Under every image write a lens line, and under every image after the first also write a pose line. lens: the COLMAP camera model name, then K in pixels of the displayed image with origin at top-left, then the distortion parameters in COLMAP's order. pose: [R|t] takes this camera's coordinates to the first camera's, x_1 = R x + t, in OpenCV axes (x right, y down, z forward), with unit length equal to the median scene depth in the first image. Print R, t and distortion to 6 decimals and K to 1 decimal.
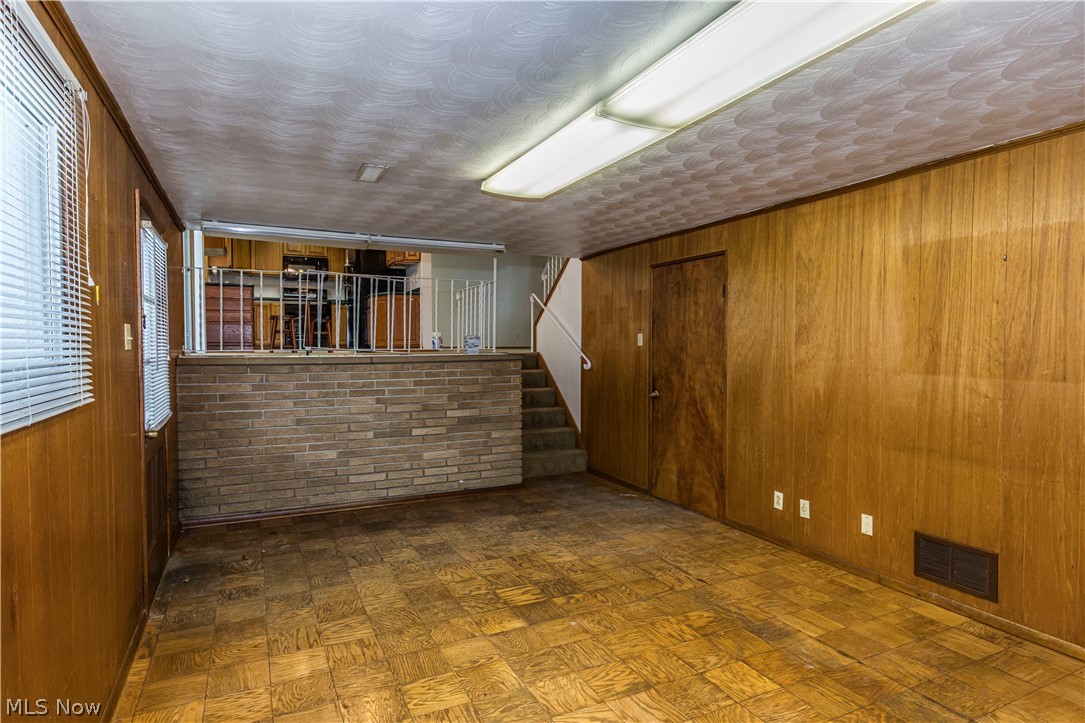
lens RADIAL K [[601.3, 0, 542.5], [0, 601.3, 361.5], [0, 0, 1]] dist [-0.002264, -0.000418]
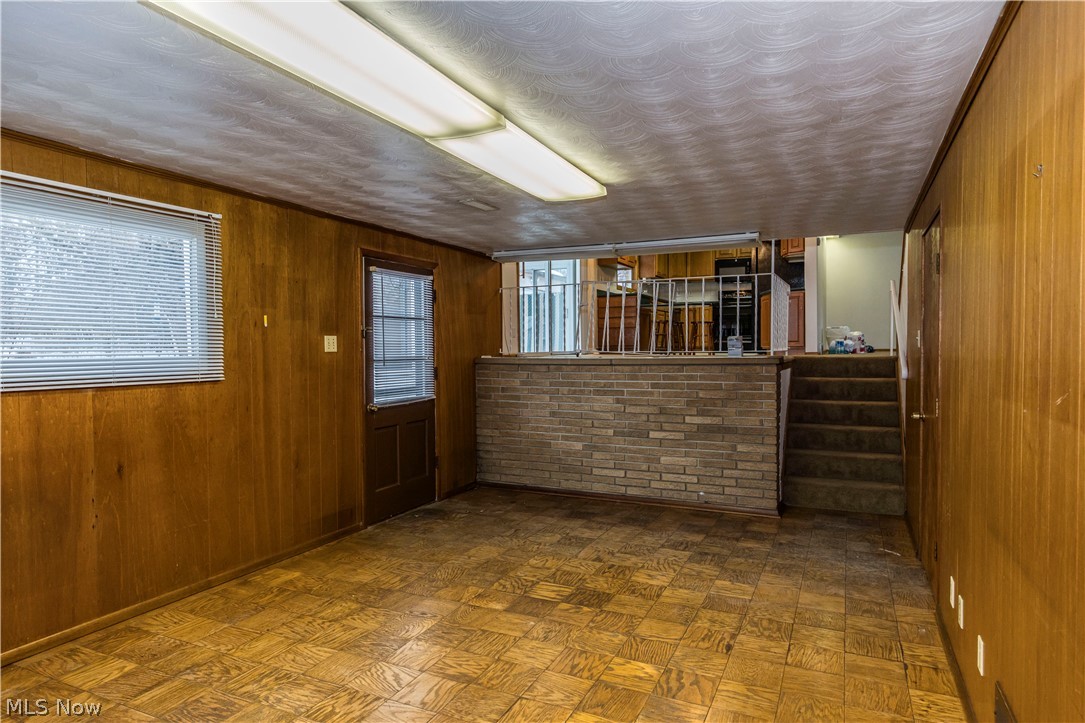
lens RADIAL K [[644.2, 0, 542.5], [0, 644.2, 361.5], [0, 0, 1]] dist [0.000735, 0.000458]
pose [[0.625958, 0.012510, -0.779756, 0.672784], [-0.016458, 0.999861, 0.002829, -0.005498], [0.779683, 0.011062, 0.626077, 0.247566]]
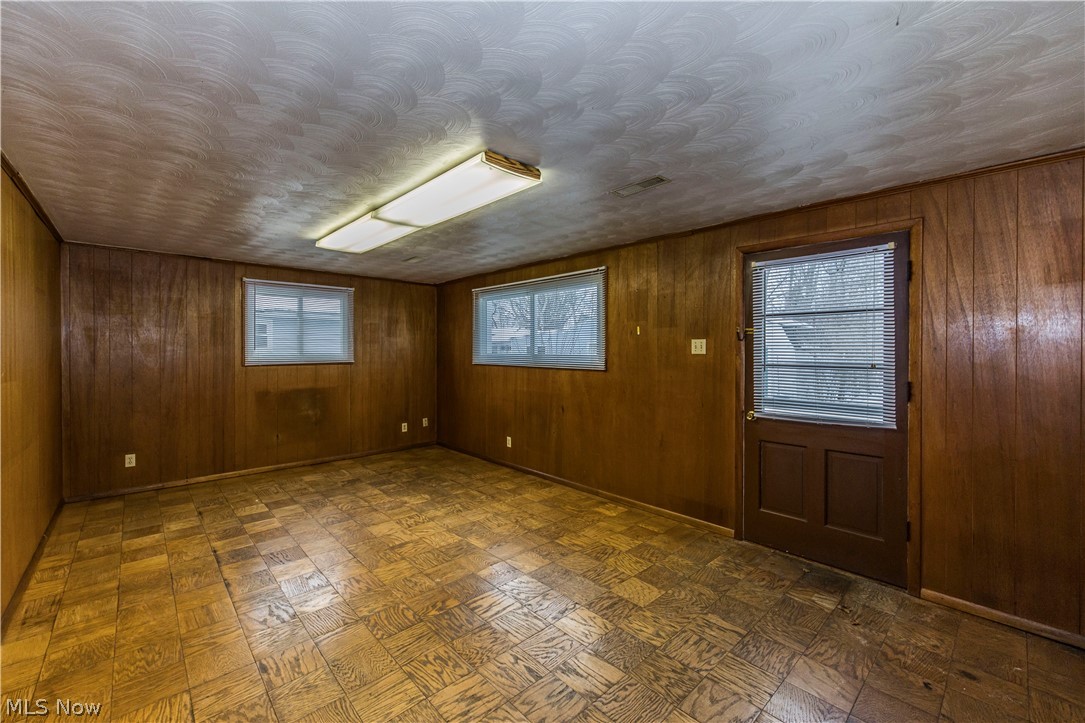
lens RADIAL K [[444.1, 0, 540.7], [0, 444.1, 350.1], [0, 0, 1]] dist [-0.000384, 0.000029]
pose [[-0.958086, -0.002053, -0.286474, 0.082327], [-0.010772, 0.999525, 0.028862, -0.042783], [0.286279, 0.030738, -0.957653, 1.422434]]
